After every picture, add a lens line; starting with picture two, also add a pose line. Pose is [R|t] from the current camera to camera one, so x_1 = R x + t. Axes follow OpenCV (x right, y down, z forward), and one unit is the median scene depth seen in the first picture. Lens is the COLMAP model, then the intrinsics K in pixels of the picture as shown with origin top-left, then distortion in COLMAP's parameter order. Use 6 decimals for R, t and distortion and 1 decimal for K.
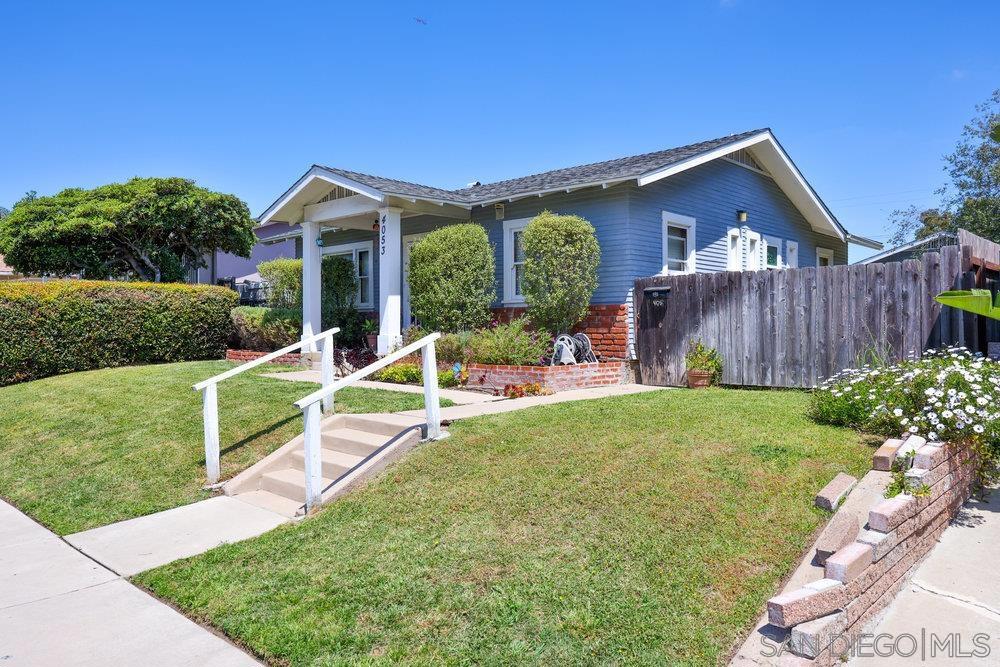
lens RADIAL K [[721.2, 0, 500.0], [0, 721.2, 330.2], [0, 0, 1]] dist [0.005640, 0.004975]
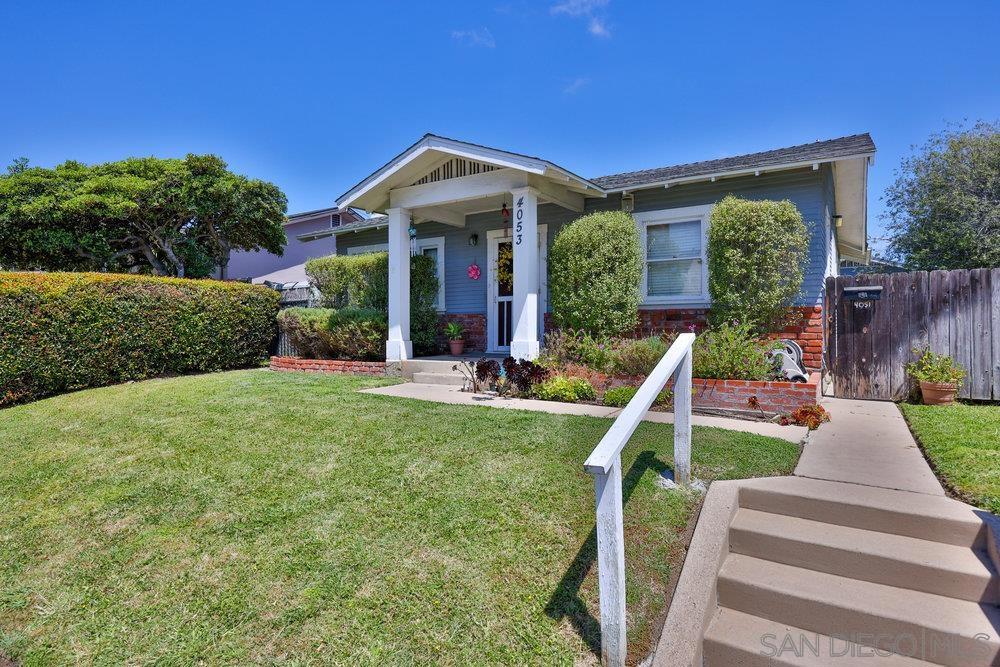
lens RADIAL K [[557.9, 0, 501.0], [0, 557.9, 331.3], [0, 0, 1]] dist [0.002847, 0.000092]
pose [[0.982654, 0.002663, 0.185429, -0.286958], [-0.001869, 0.999988, -0.004458, -0.001729], [-0.185438, 0.004034, 0.982648, 0.354008]]
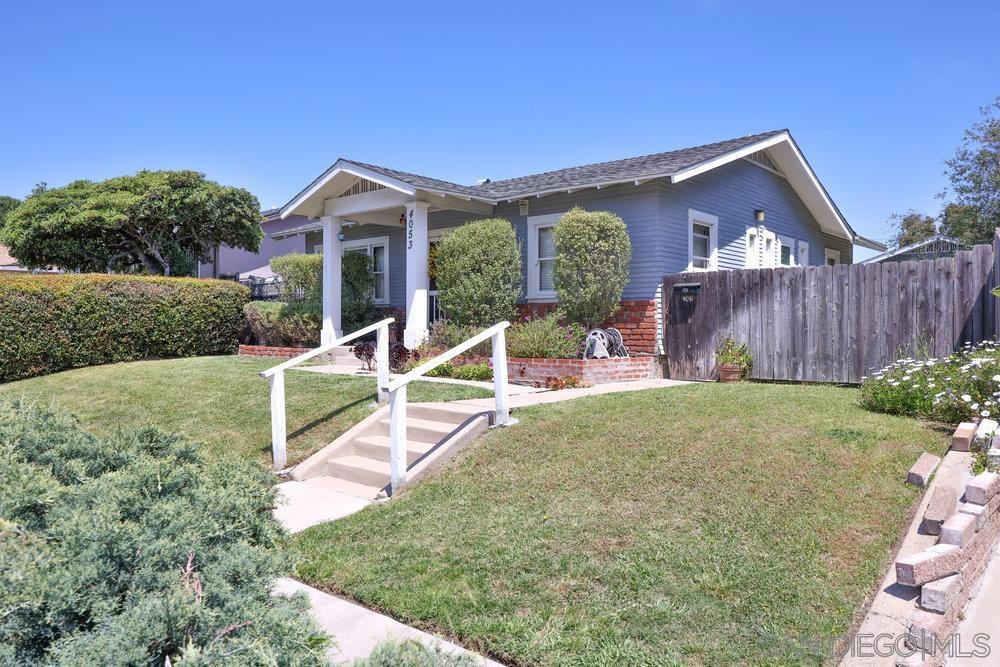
lens RADIAL K [[732.0, 0, 498.3], [0, 732.0, 334.7], [0, 0, 1]] dist [0.006112, 0.007802]
pose [[0.999562, 0.006782, 0.028822, -0.064857], [-0.006847, 0.999974, 0.002175, 0.010160], [-0.028807, -0.002371, 0.999582, -0.017974]]
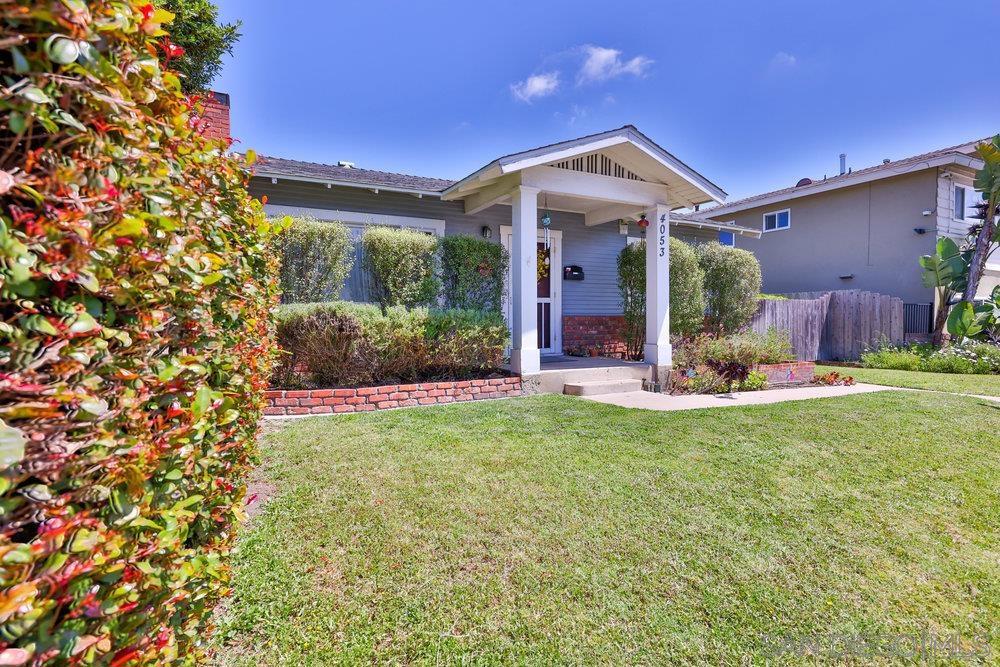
lens RADIAL K [[472.7, 0, 498.3], [0, 472.7, 324.7], [0, 0, 1]] dist [-0.004890, -0.000122]
pose [[0.364203, -0.011978, 0.931243, -0.758186], [-0.000235, 0.999916, 0.012954, -0.024947], [-0.931320, -0.004937, 0.364169, 0.928850]]
